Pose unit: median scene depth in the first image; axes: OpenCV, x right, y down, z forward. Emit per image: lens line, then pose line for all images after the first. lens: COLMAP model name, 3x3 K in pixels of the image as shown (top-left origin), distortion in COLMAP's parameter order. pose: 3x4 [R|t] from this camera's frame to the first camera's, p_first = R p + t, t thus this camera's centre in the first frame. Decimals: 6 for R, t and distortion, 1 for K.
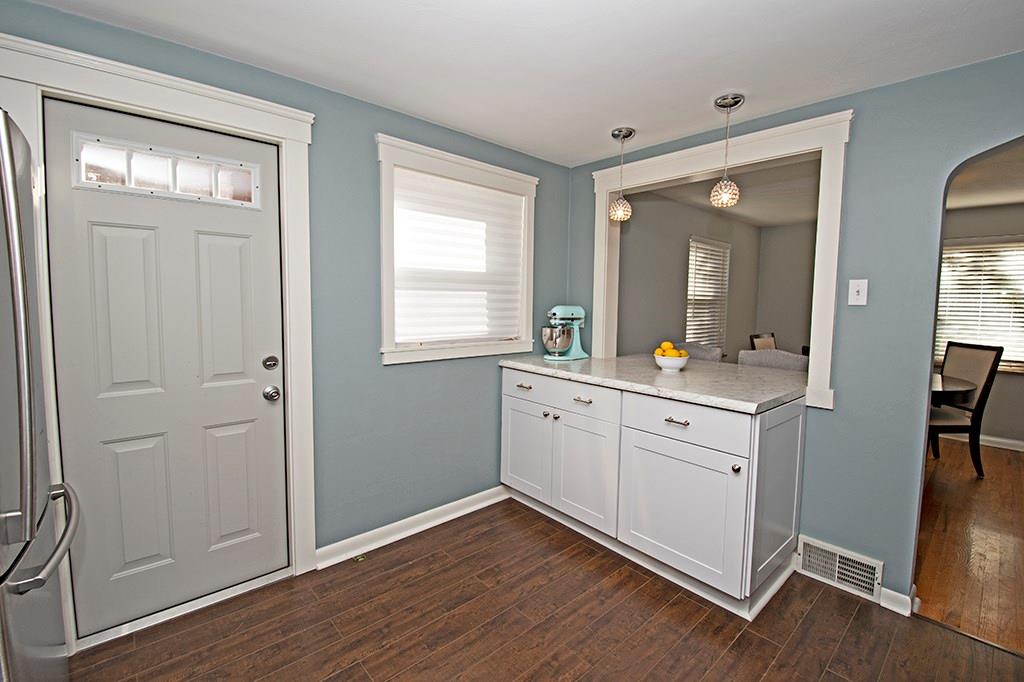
lens RADIAL K [[446.5, 0, 530.5], [0, 446.5, 330.1], [0, 0, 1]] dist [0.011720, -0.021214]
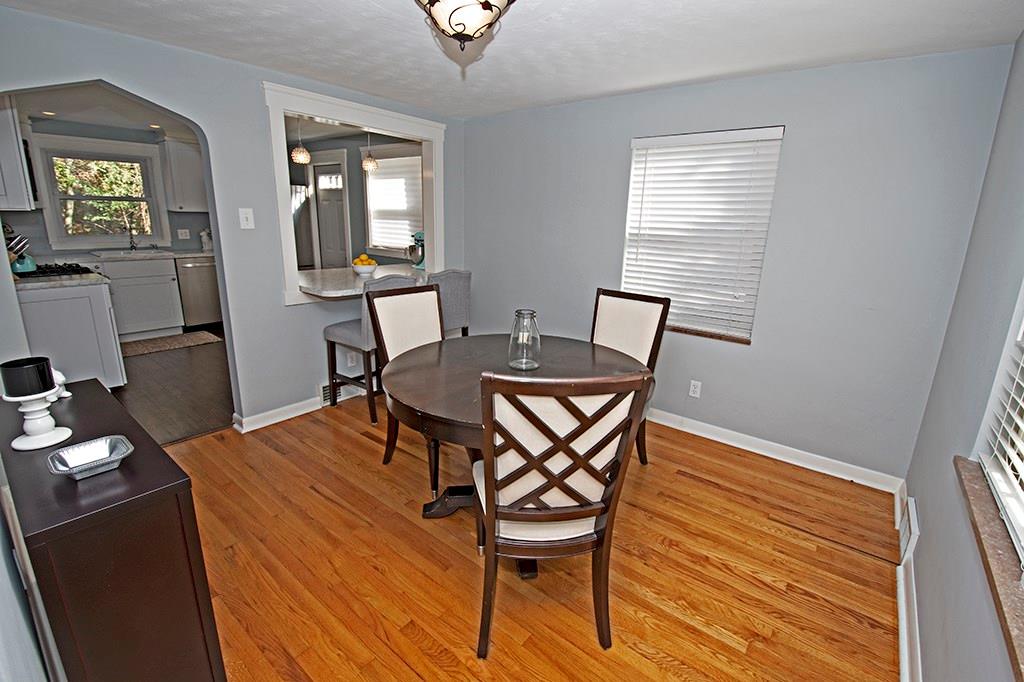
lens RADIAL K [[446.5, 0, 530.5], [0, 446.5, 330.1], [0, 0, 1]] dist [0.011720, -0.021214]
pose [[0.165607, 0.228248, -0.959415, 1.887965], [-0.097262, 0.971886, 0.214426, -0.102439], [0.981384, 0.057804, 0.183150, 1.304319]]
